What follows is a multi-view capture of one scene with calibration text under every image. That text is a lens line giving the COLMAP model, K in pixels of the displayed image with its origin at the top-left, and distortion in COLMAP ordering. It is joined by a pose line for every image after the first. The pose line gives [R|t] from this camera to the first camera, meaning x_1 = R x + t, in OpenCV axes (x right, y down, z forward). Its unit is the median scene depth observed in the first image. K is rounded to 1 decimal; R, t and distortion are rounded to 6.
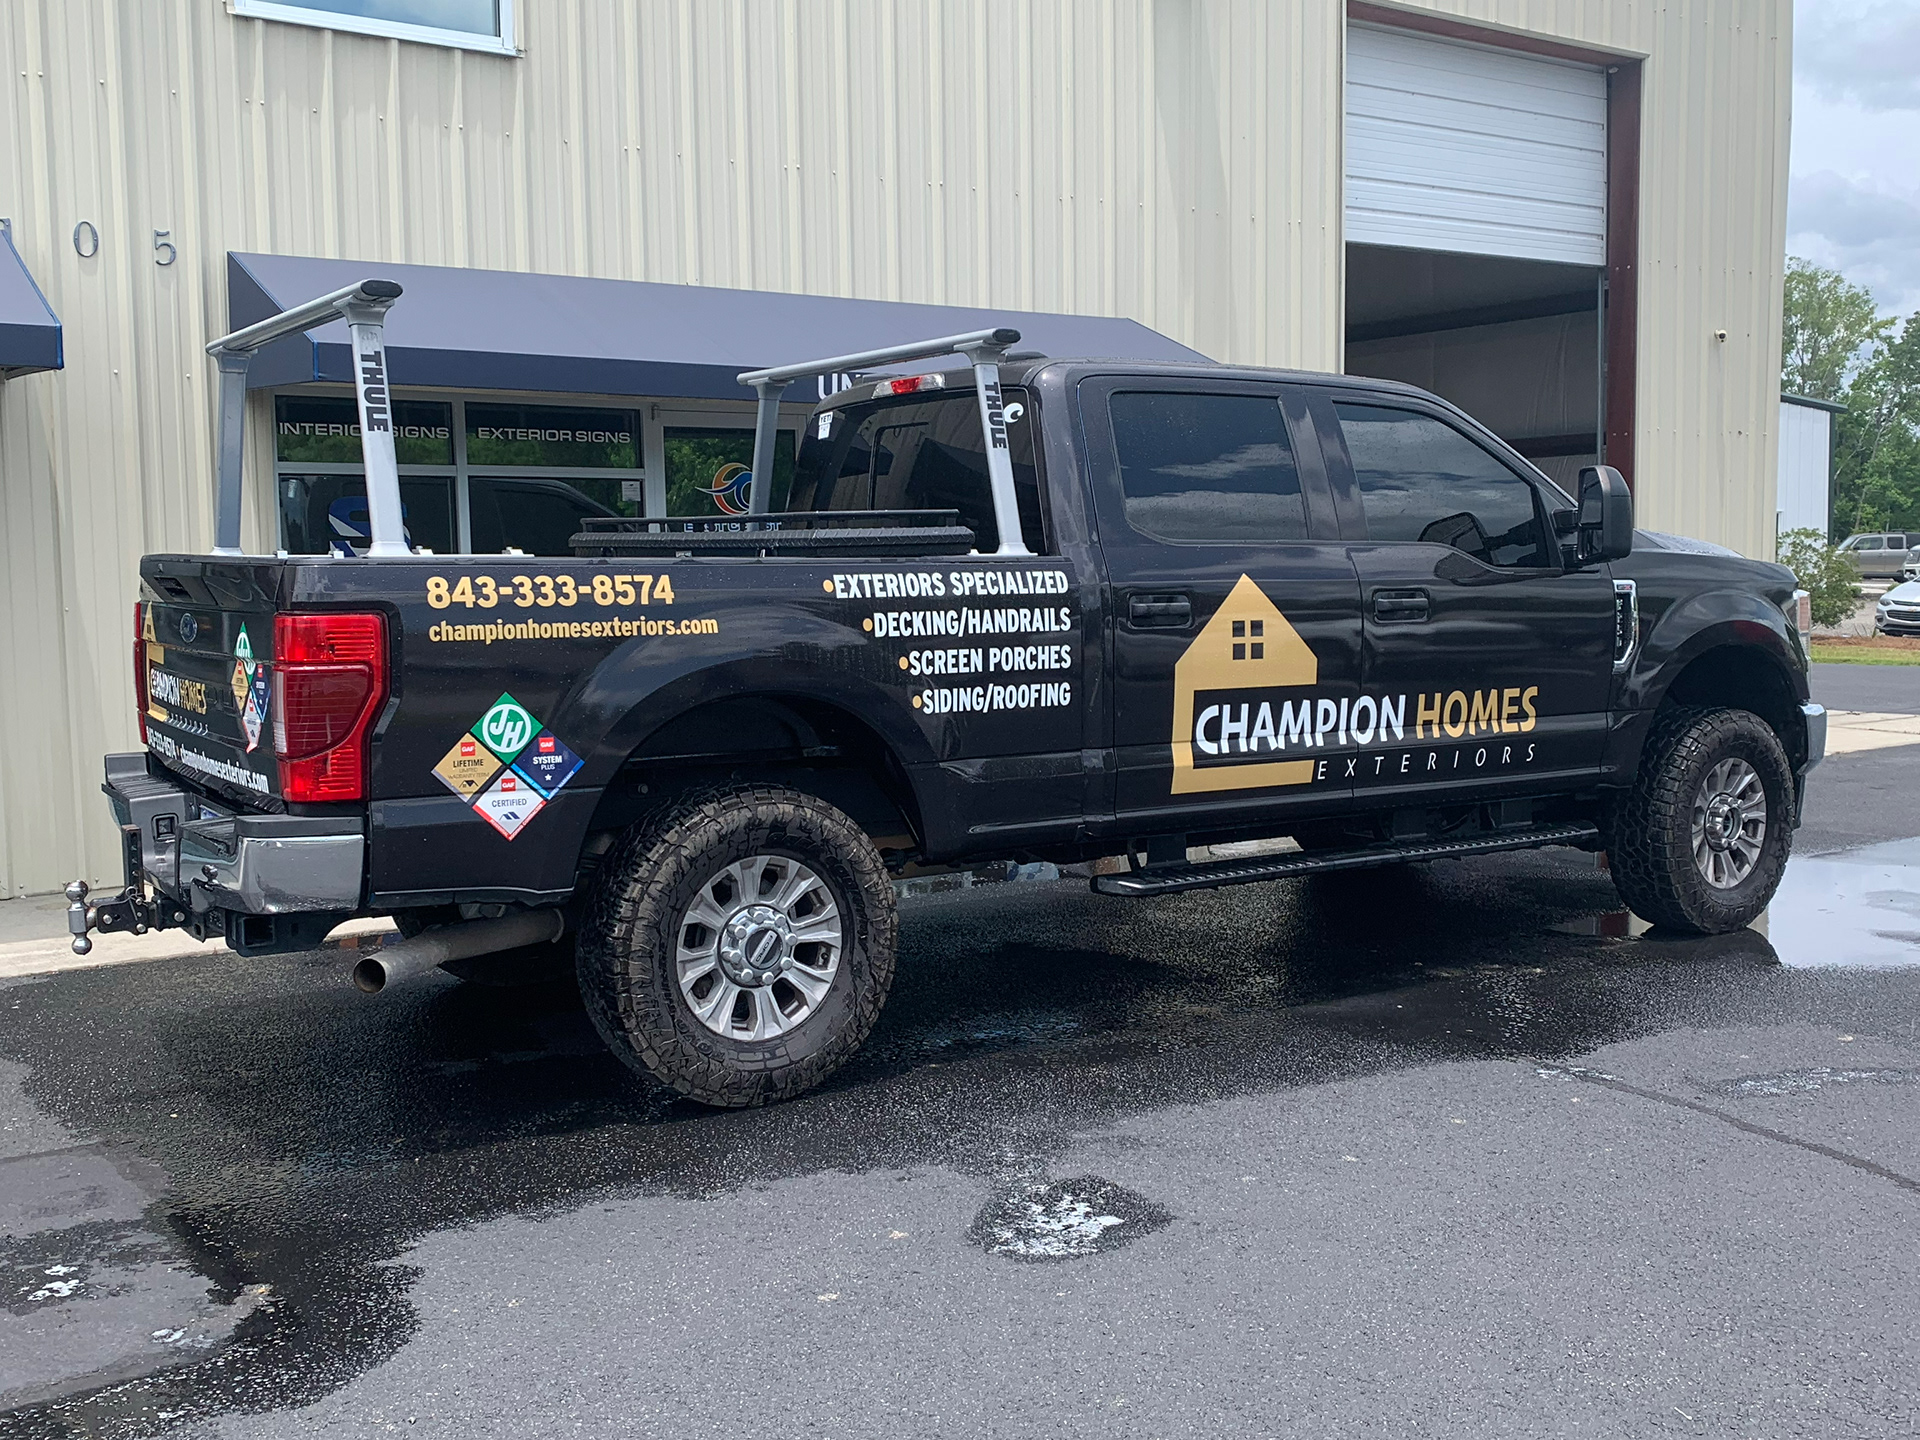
lens RADIAL K [[1968.0, 0, 928.0], [0, 1968.0, 719.2], [0, 0, 1]] dist [0.110049, -0.003396]
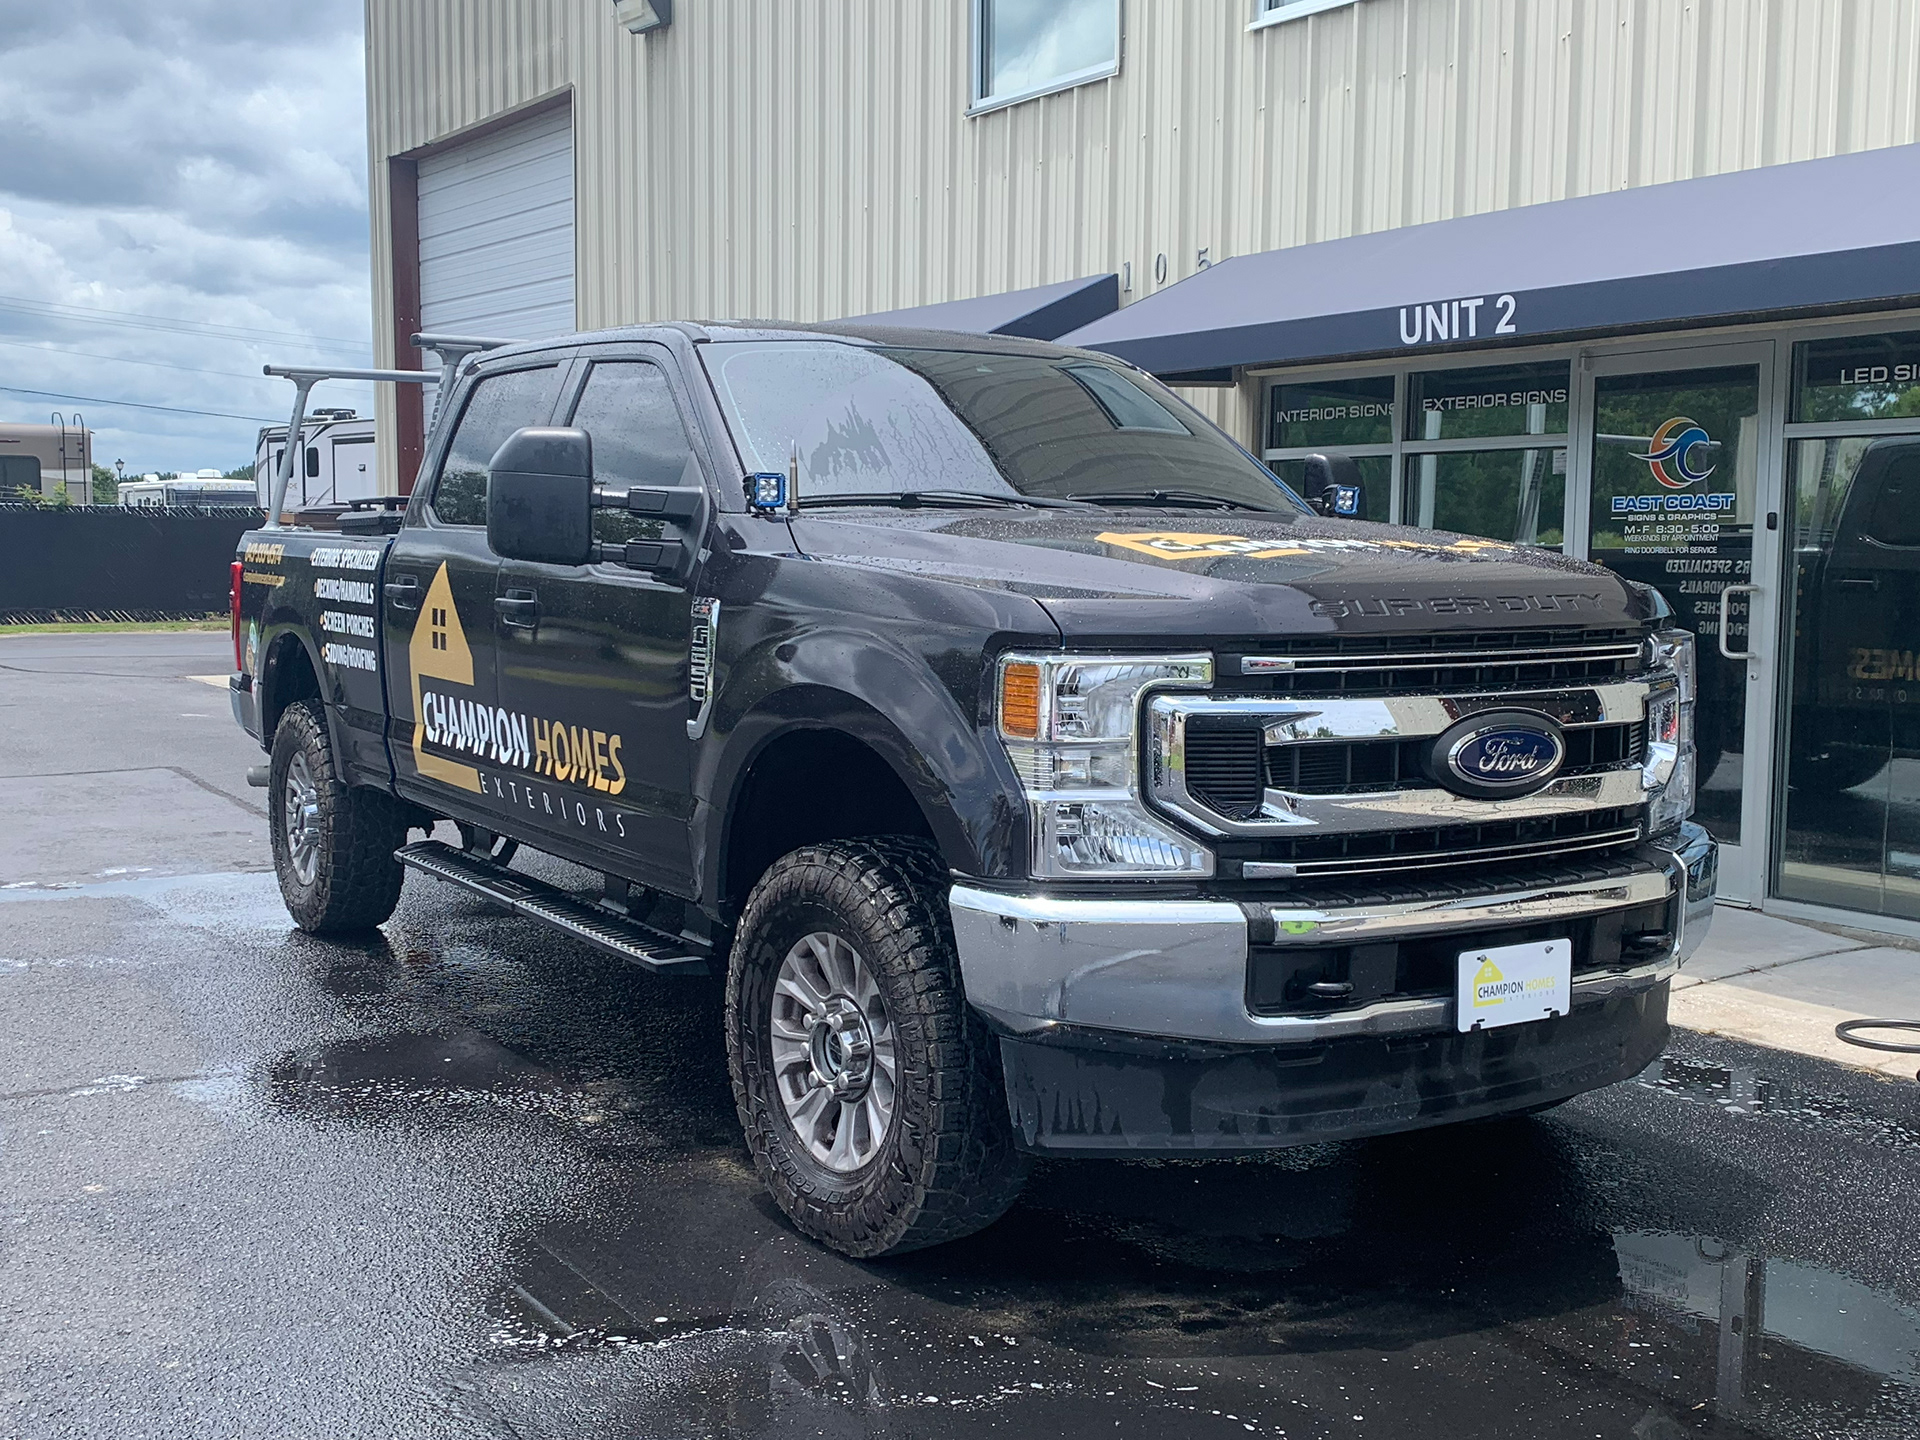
lens RADIAL K [[1968.0, 0, 928.0], [0, 1968.0, 719.2], [0, 0, 1]] dist [0.110049, -0.003396]
pose [[-0.012032, 0.100562, -0.994858, 0.849468], [-0.088035, 0.990960, 0.101233, -0.087198], [0.996045, 0.088800, -0.003070, 0.936550]]
